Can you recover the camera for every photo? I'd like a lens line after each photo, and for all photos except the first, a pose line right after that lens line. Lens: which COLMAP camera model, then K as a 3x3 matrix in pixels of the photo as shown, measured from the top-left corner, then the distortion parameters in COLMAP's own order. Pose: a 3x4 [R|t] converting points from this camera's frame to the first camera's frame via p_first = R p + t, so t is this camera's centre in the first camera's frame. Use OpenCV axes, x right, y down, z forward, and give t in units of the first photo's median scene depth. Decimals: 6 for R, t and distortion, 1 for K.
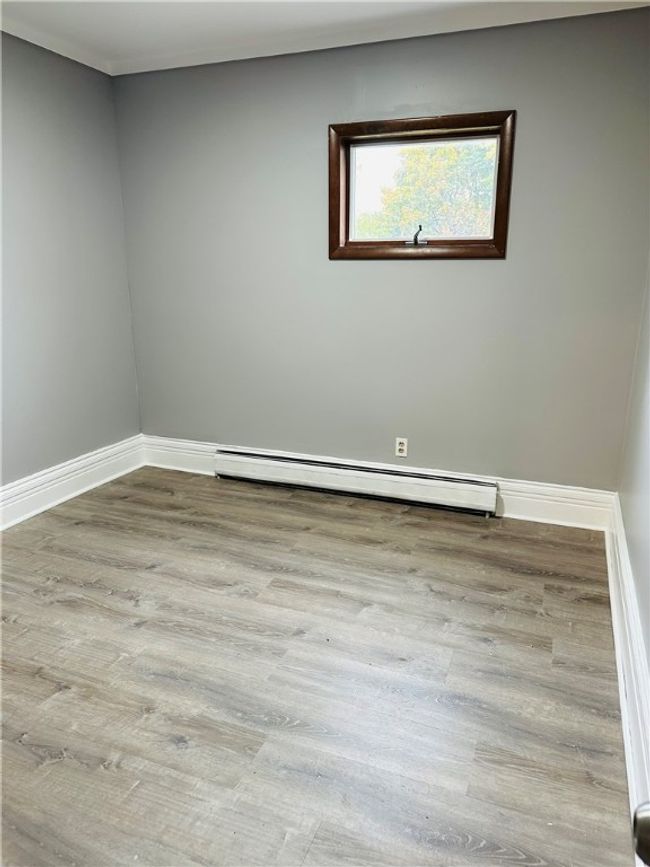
lens RADIAL K [[617.9, 0, 327.4], [0, 617.9, 428.1], [0, 0, 1]] dist [0.062584, -0.080013]
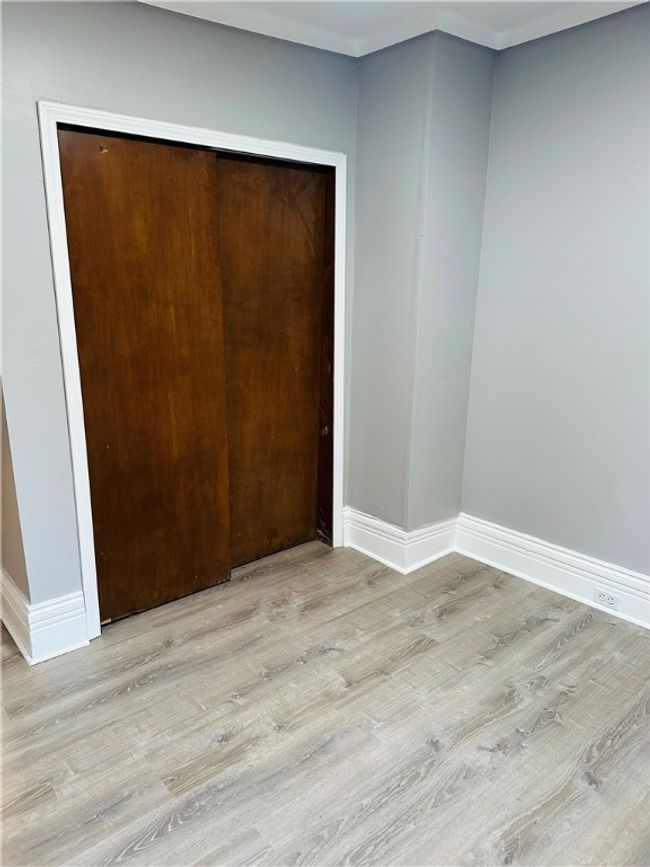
lens RADIAL K [[617.9, 0, 327.4], [0, 617.9, 428.1], [0, 0, 1]] dist [0.062584, -0.080013]
pose [[-0.483190, 0.202628, -0.851745, 0.450160], [-0.218965, 0.913965, 0.341647, -0.371939], [0.847692, 0.351583, -0.397250, 1.245400]]
